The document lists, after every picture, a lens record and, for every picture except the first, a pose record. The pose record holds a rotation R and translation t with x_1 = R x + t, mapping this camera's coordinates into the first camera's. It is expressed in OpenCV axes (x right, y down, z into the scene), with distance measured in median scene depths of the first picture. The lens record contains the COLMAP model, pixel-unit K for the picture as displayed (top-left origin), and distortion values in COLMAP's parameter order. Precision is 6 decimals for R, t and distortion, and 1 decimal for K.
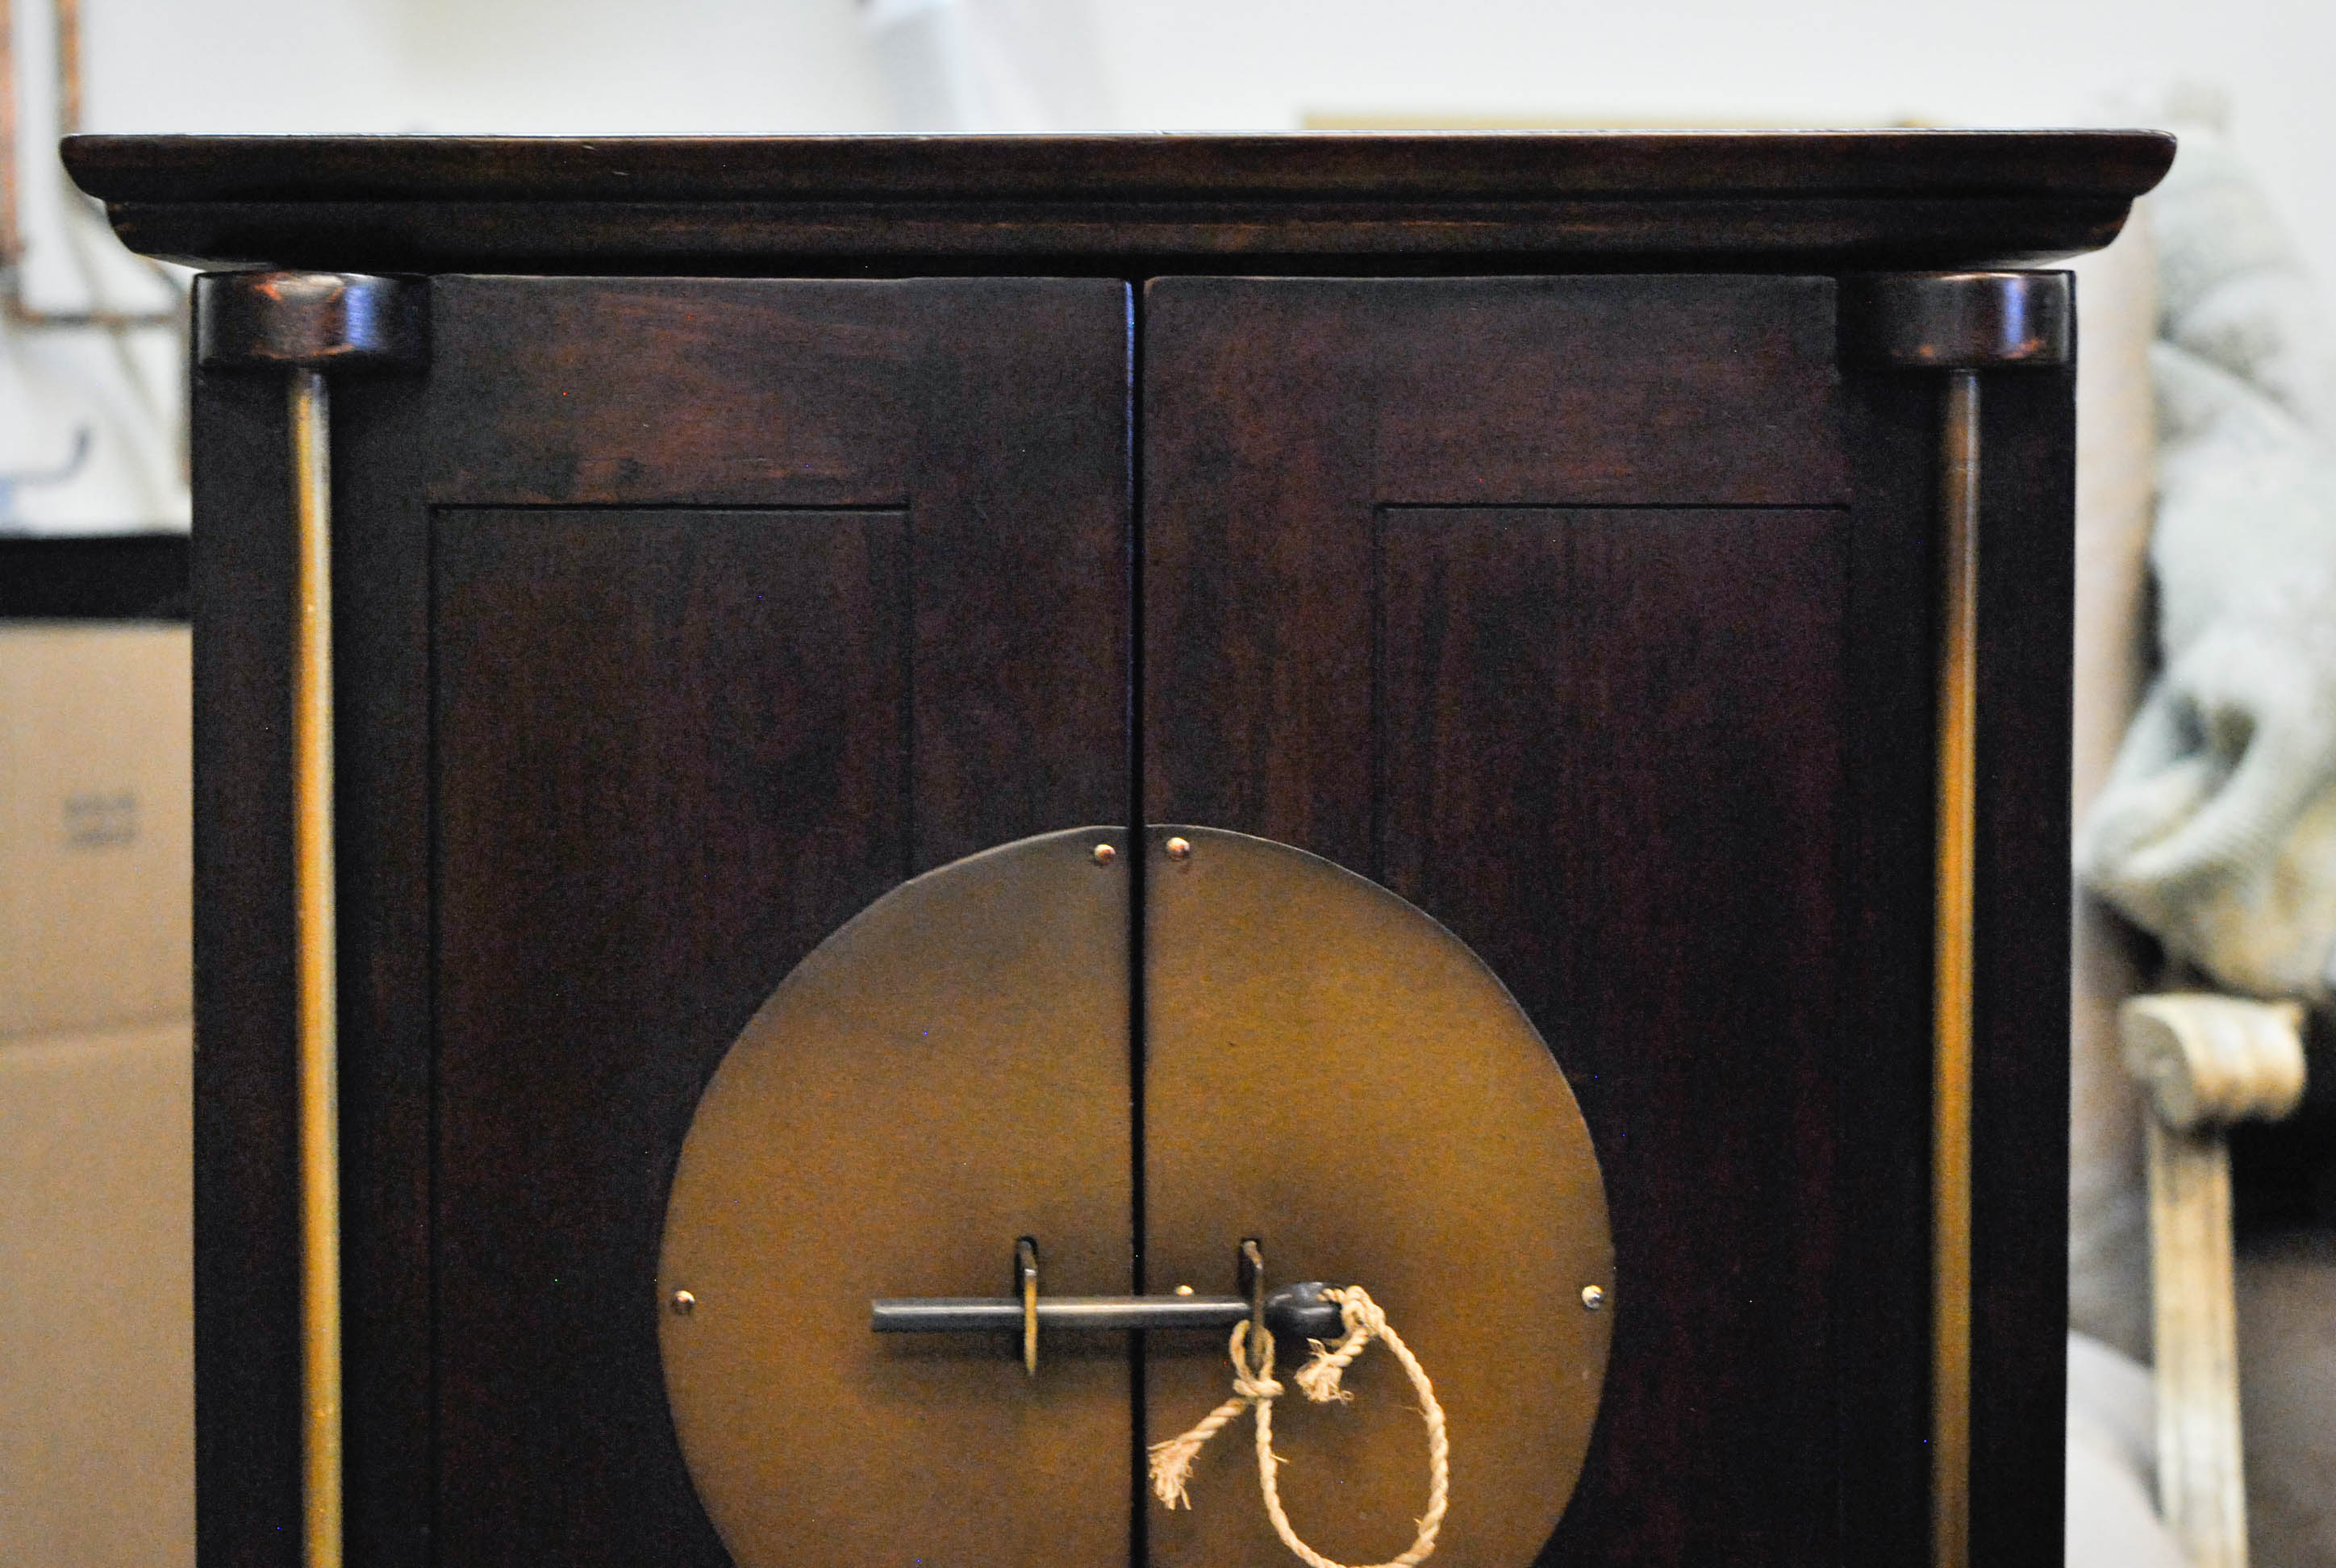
lens RADIAL K [[4851.1, 0, 1168.0], [0, 4851.1, 784.0], [0, 0, 1]] dist [0.029339, -0.135640]
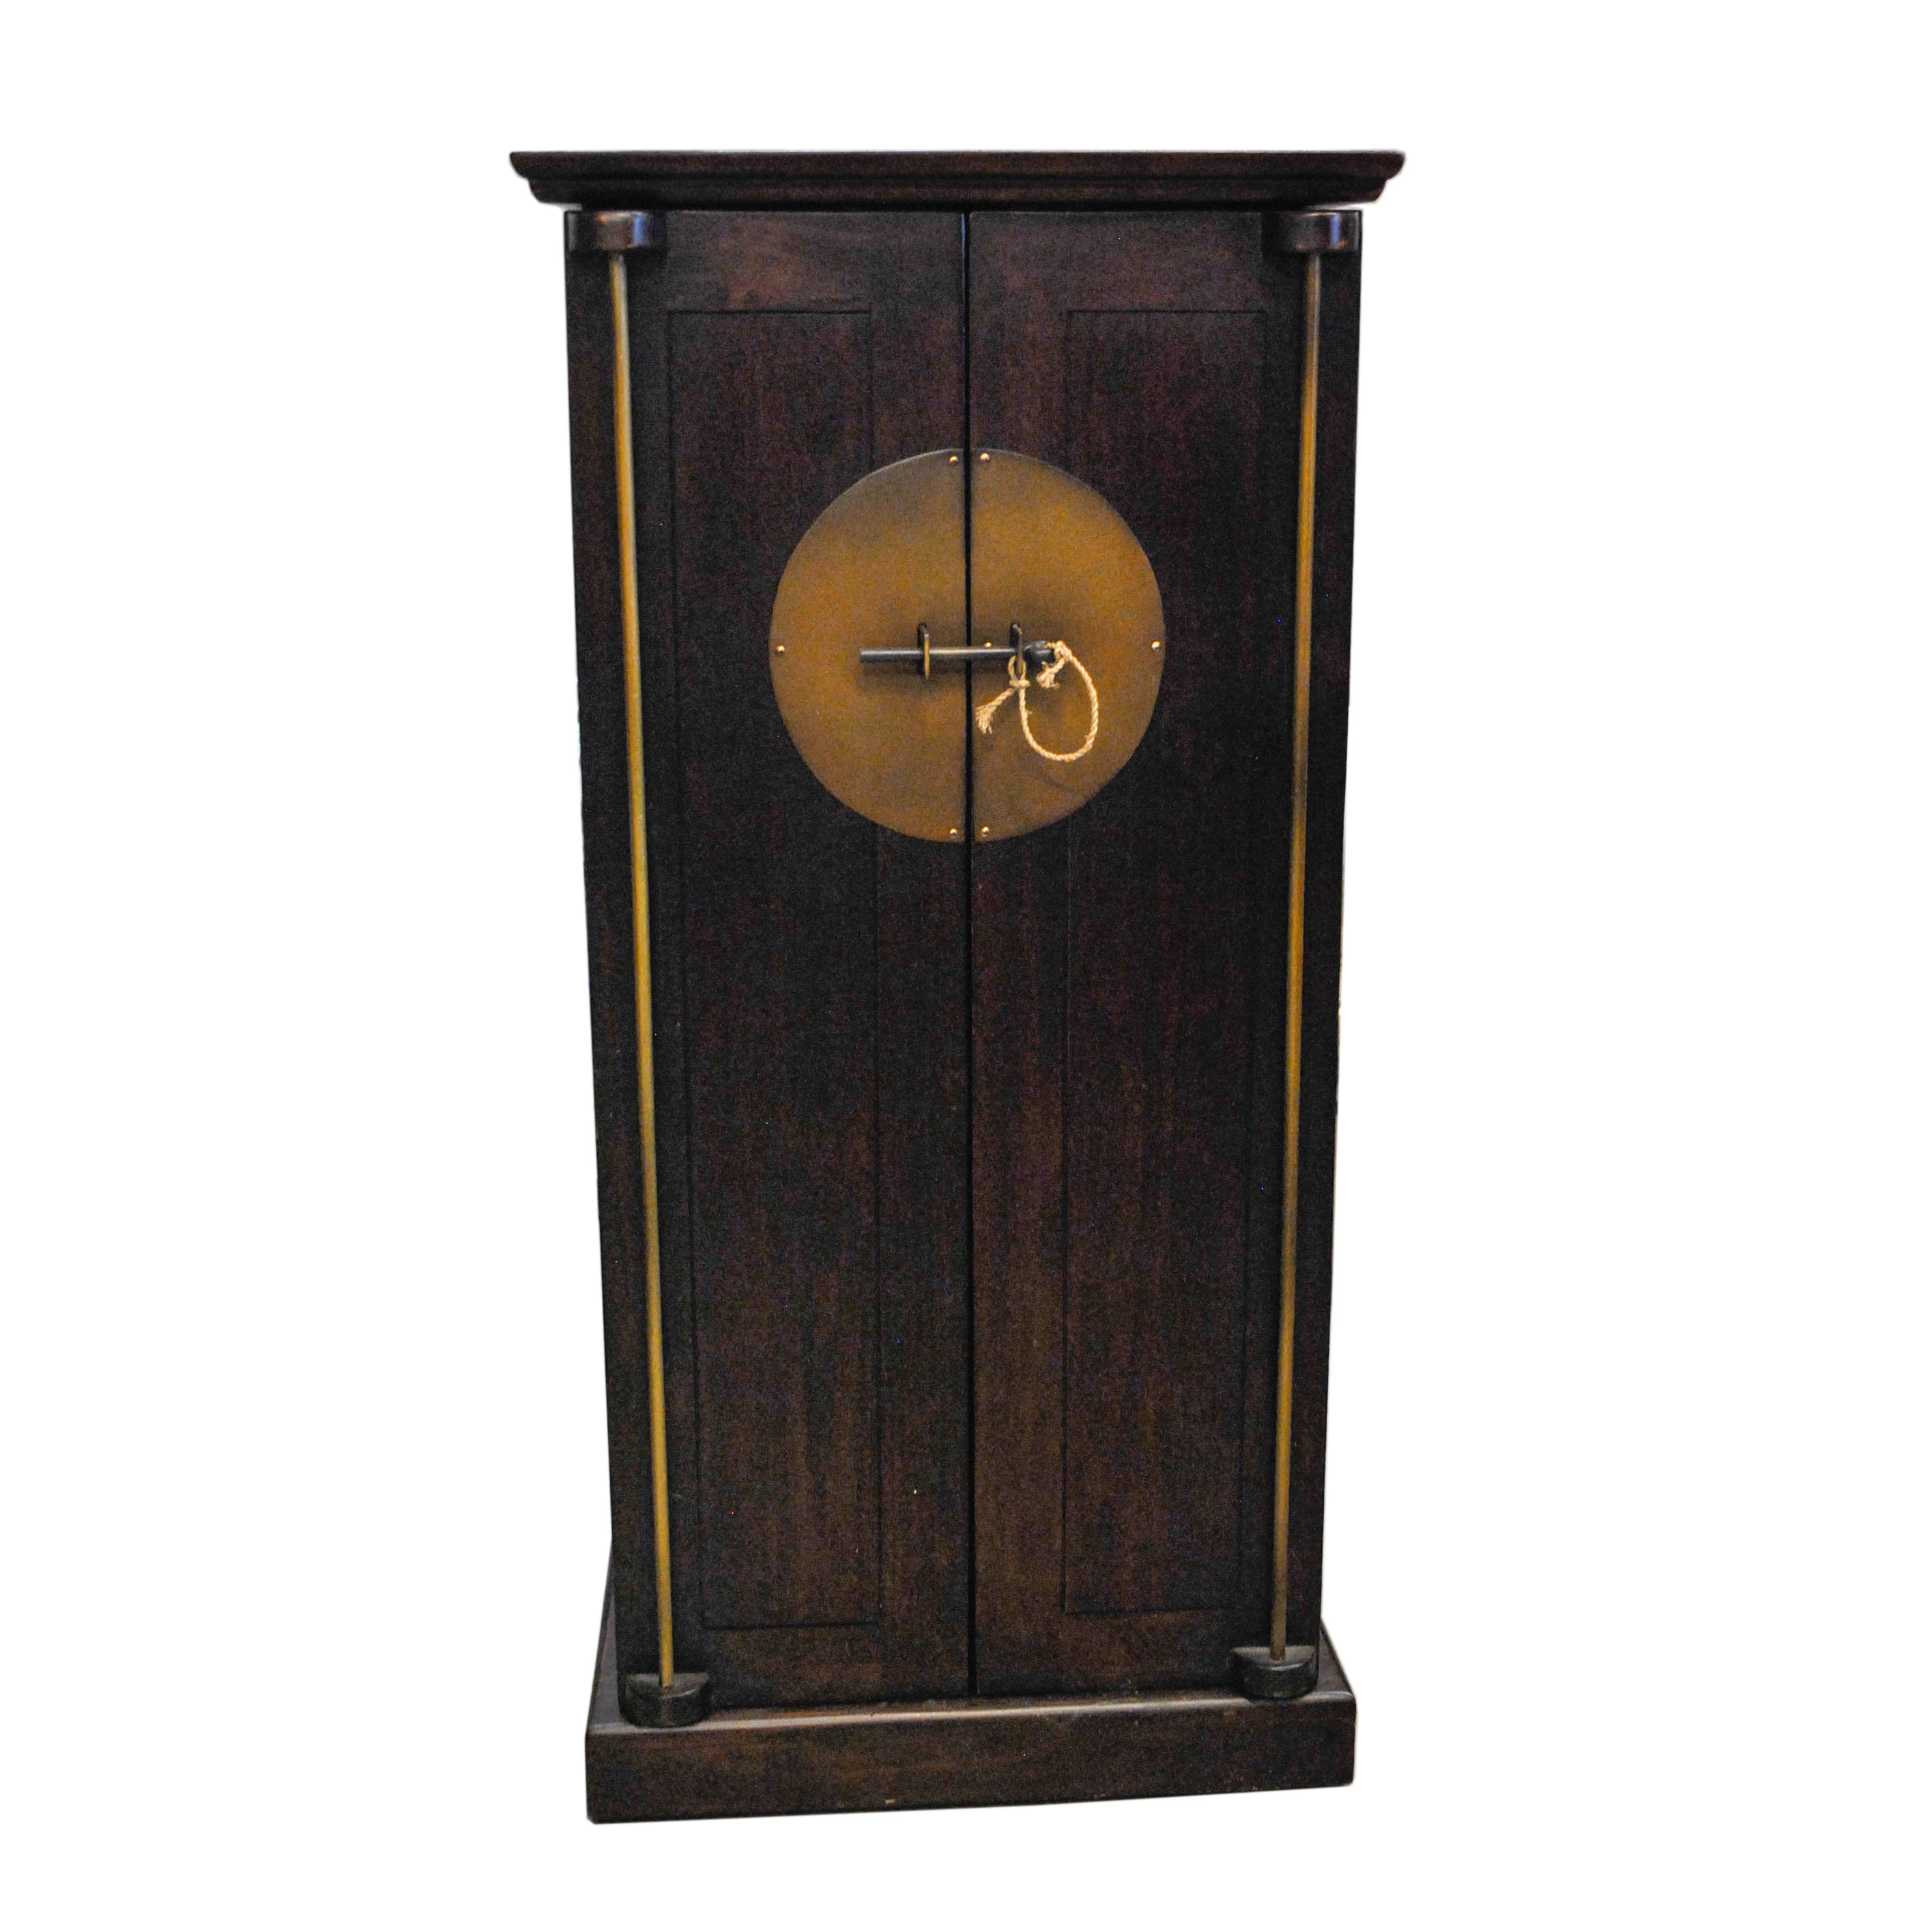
lens RADIAL K [[2672.9, 0, 1003.6], [0, 2672.9, 965.0], [0, 0, 1]] dist [-0.025192, -0.061288]
pose [[0.998700, -0.012387, 0.049437, -0.057384], [0.002972, 0.982520, 0.186135, 0.013575], [-0.050879, -0.185746, 0.981280, -0.340332]]
